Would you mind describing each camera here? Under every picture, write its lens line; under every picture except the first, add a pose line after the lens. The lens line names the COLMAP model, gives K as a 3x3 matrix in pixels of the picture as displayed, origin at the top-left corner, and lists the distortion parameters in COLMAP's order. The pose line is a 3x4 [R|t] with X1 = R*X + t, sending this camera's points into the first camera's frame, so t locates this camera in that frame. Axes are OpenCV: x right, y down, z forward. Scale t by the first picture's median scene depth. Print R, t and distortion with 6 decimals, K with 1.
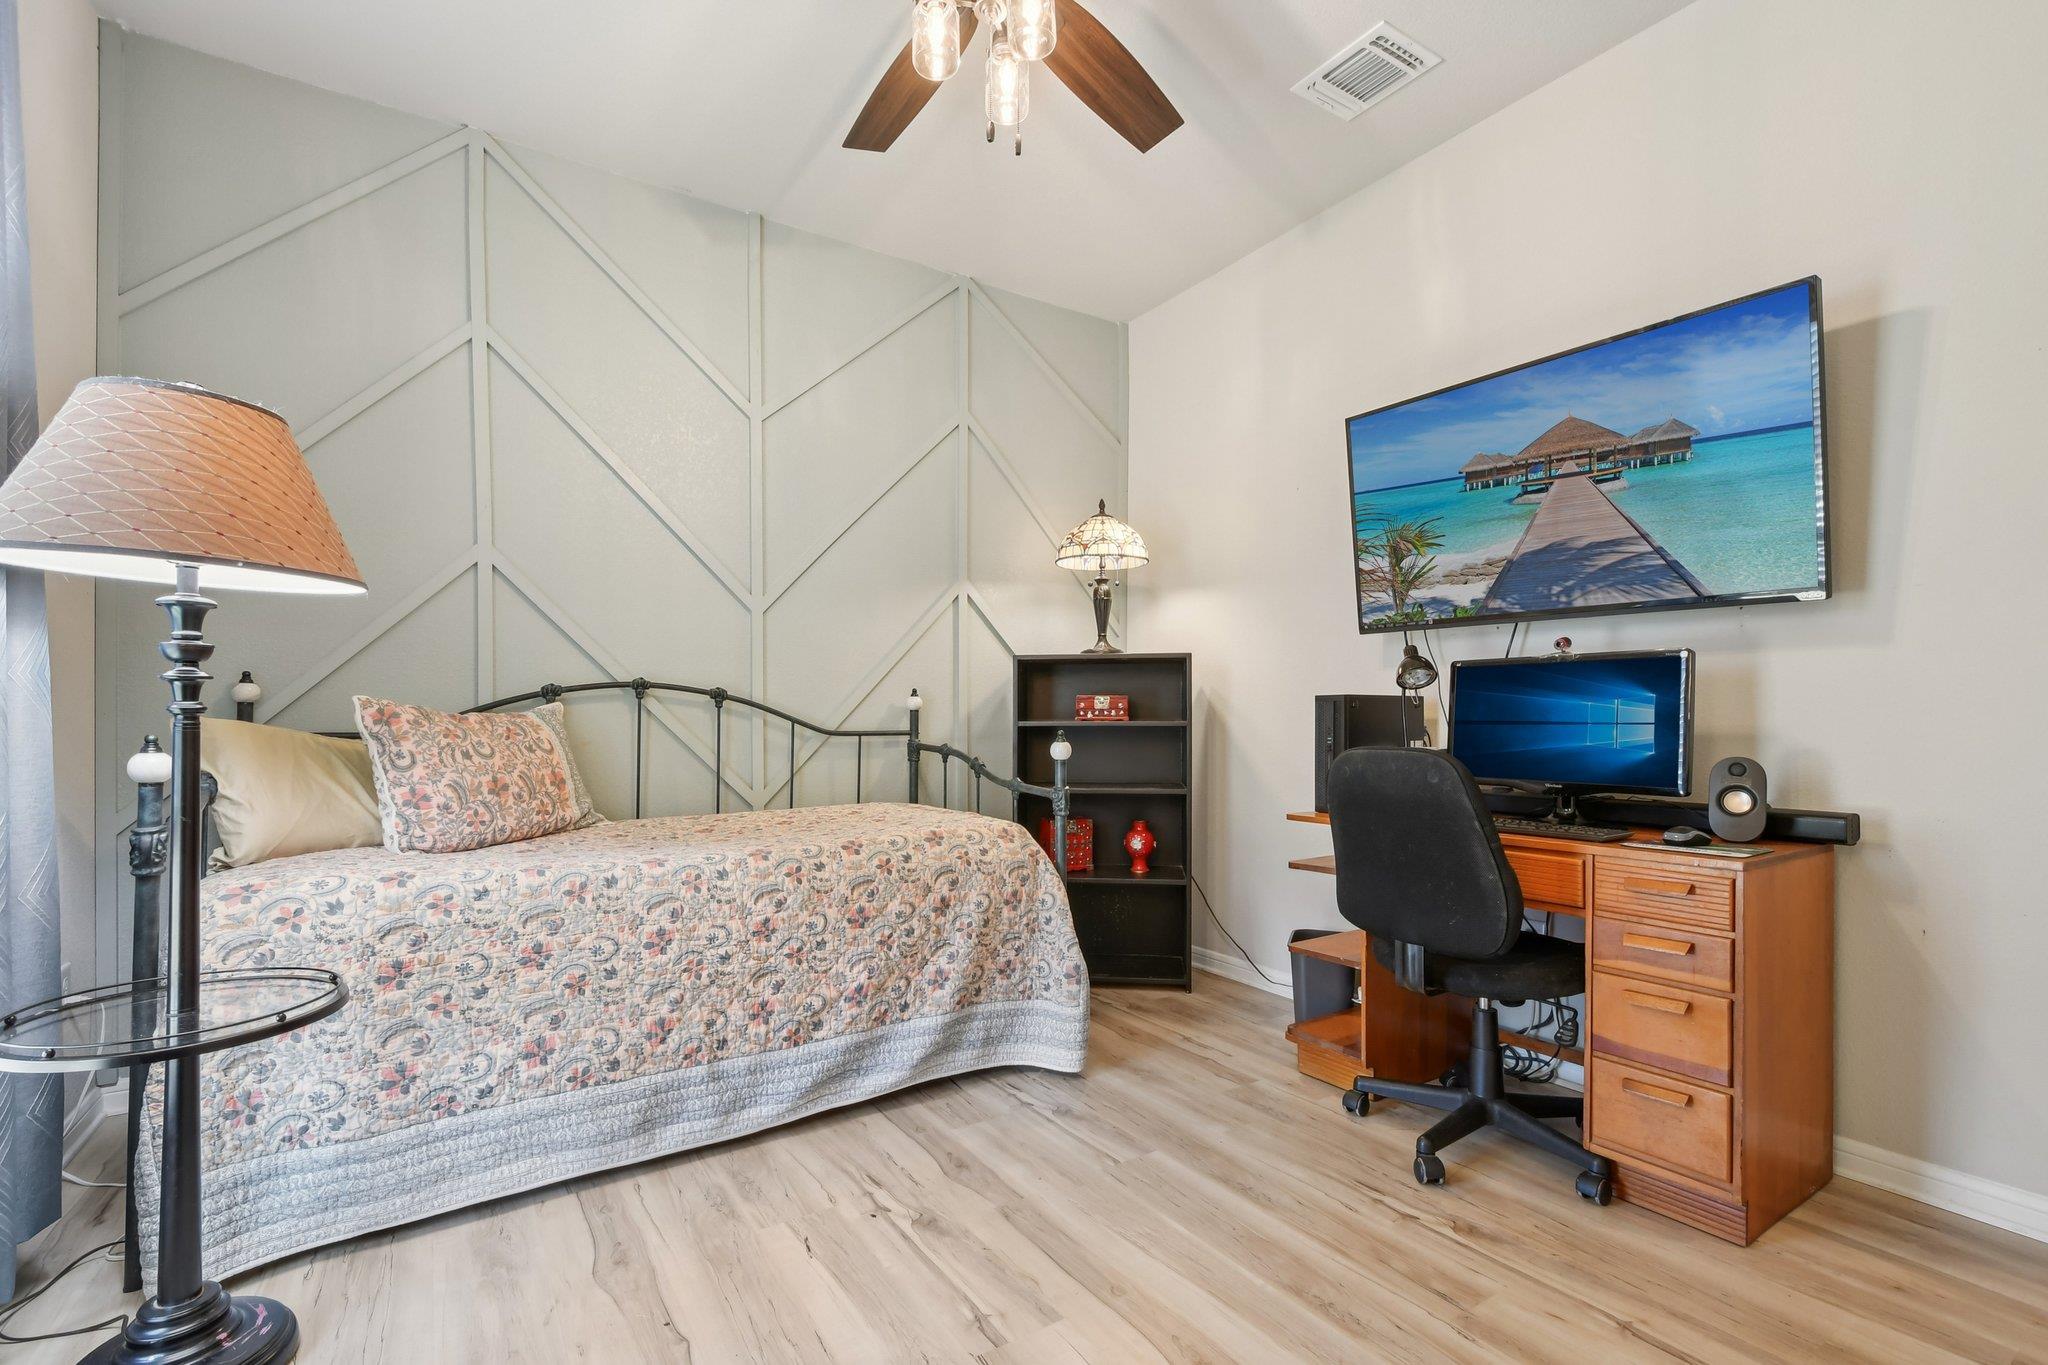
lens RADIAL K [[887.7, 0, 1017.0], [0, 887.7, 736.1], [0, 0, 1]] dist [0.000470, -0.000045]
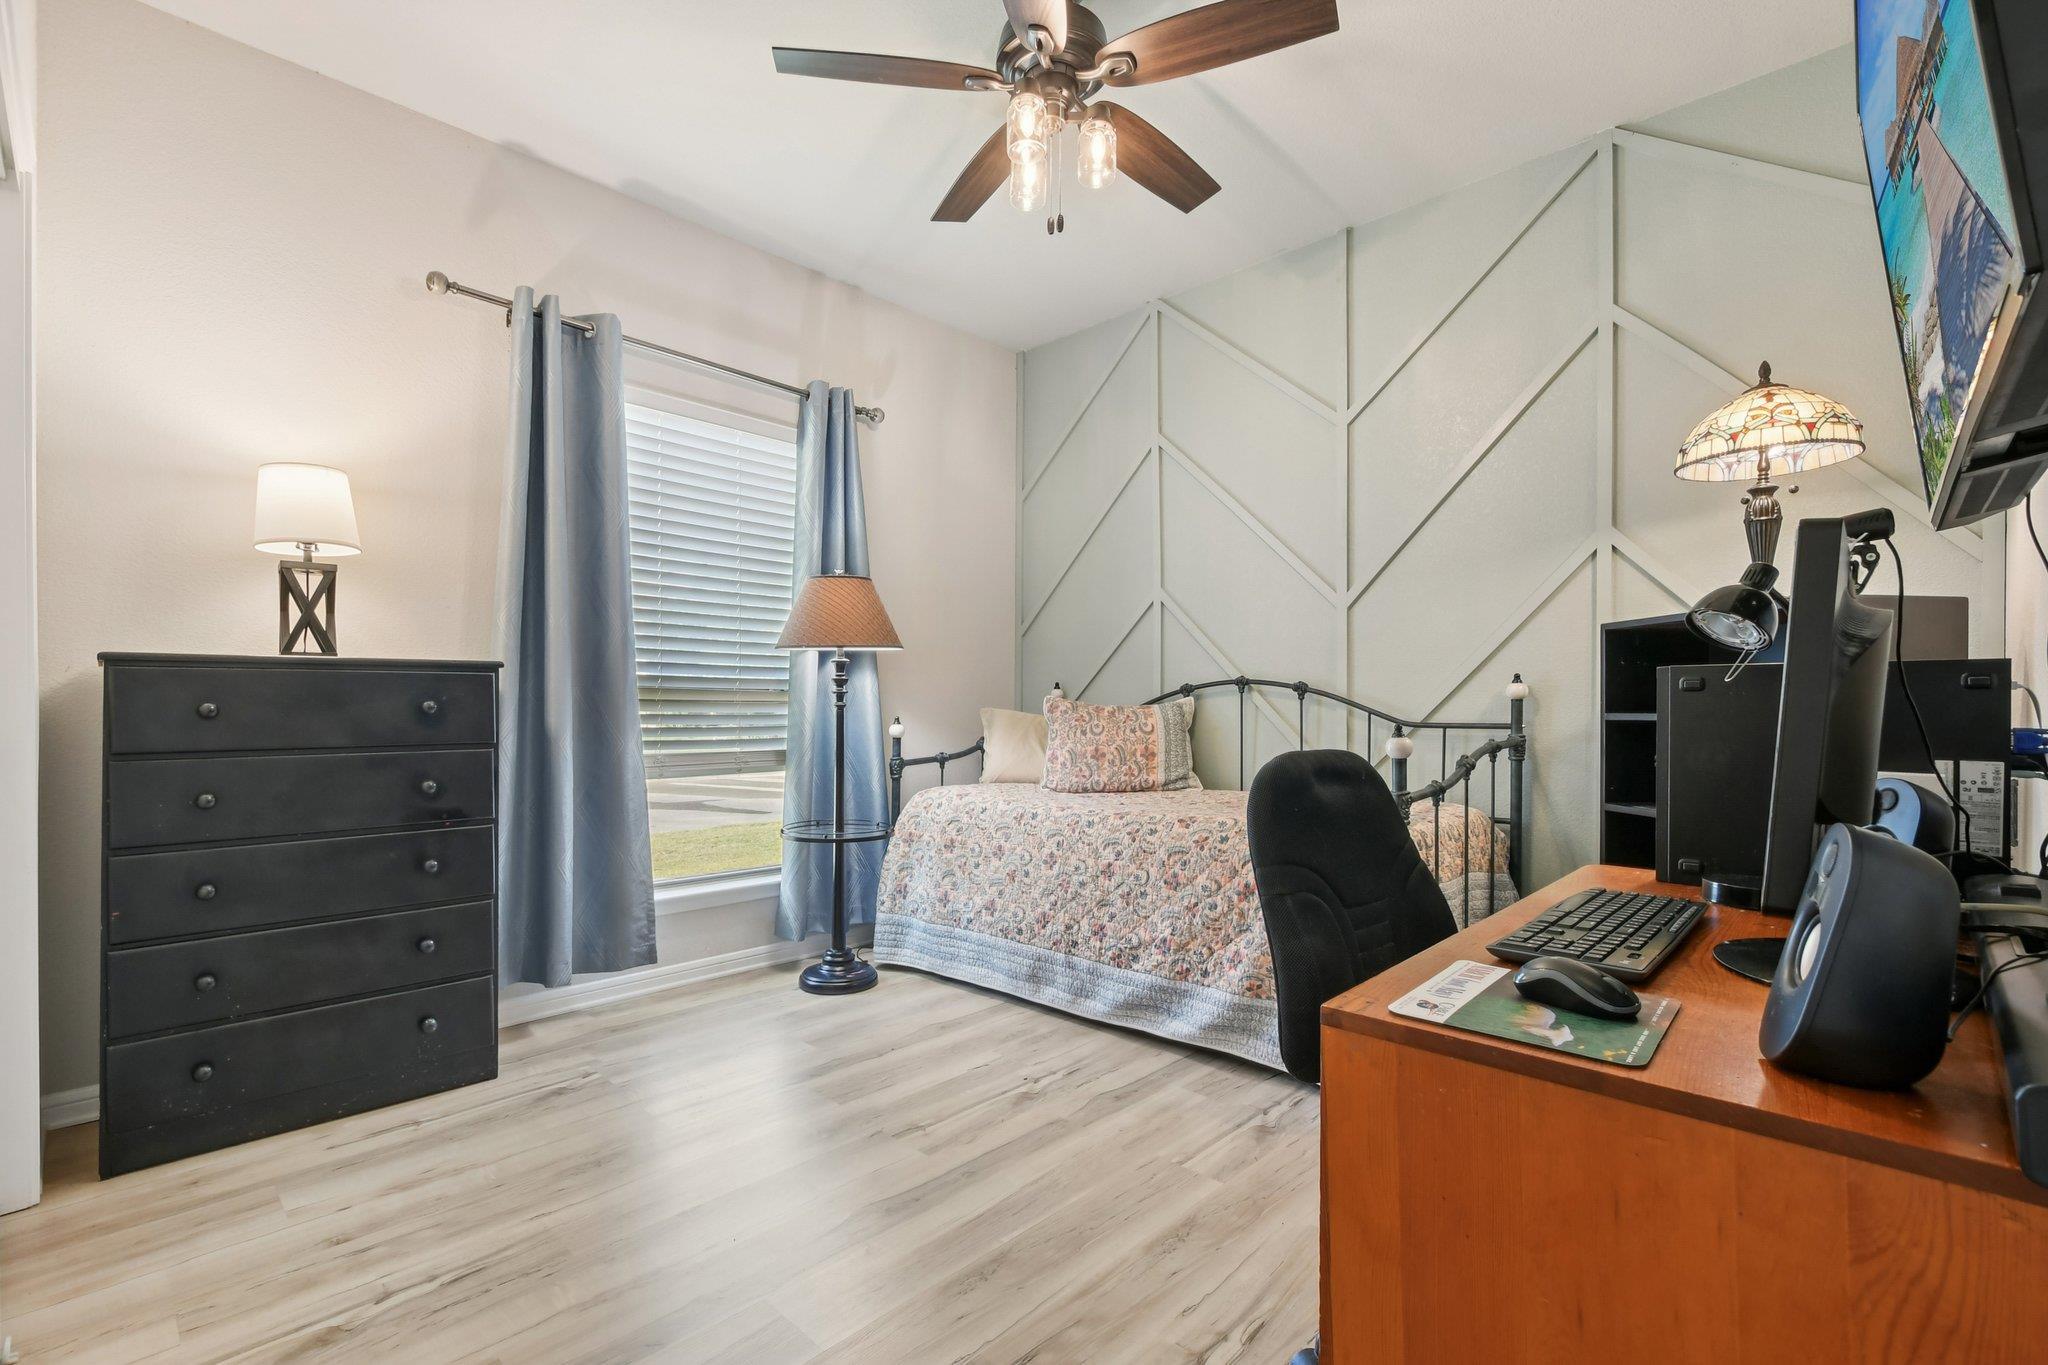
lens RADIAL K [[900.6, 0, 1010.6], [0, 900.6, 721.0], [0, 0, 1]] dist [-0.000235, -0.000189]
pose [[0.236522, 0.014609, -0.971516, 0.924569], [-0.017524, 0.999788, 0.010768, -0.014490], [0.971468, 0.014478, 0.236728, 0.517115]]
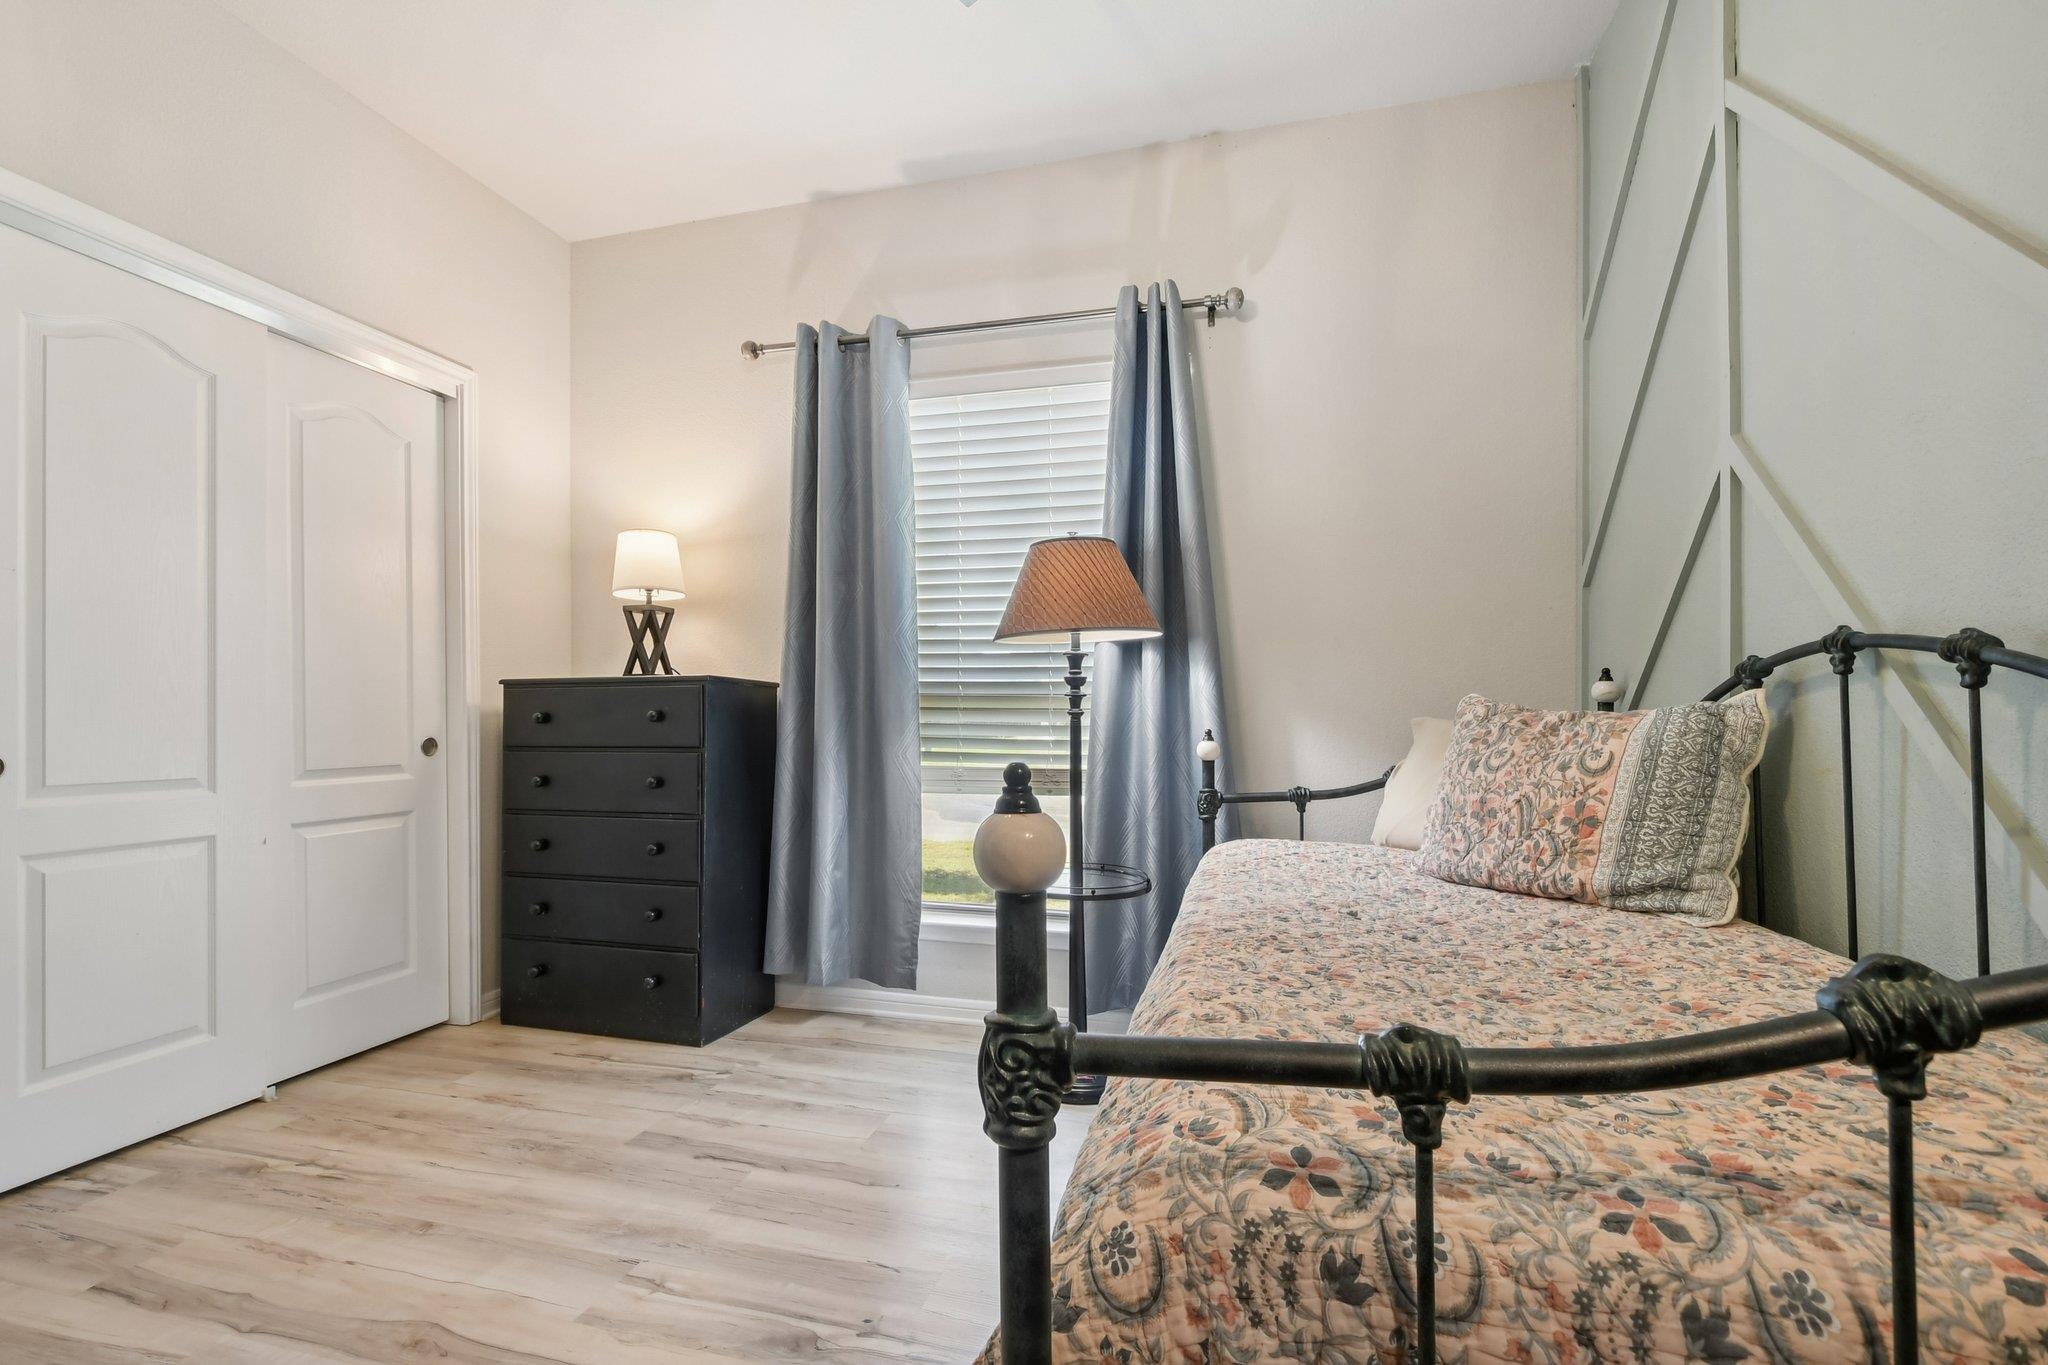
lens RADIAL K [[922.0, 0, 1027.4], [0, 922.0, 724.0], [0, 0, 1]] dist [0.001418, 0.000206]
pose [[-0.736354, 0.003282, -0.676588, 0.239203], [-0.013893, 0.999704, 0.019970, -0.027878], [0.676454, 0.024104, -0.736091, 1.385006]]
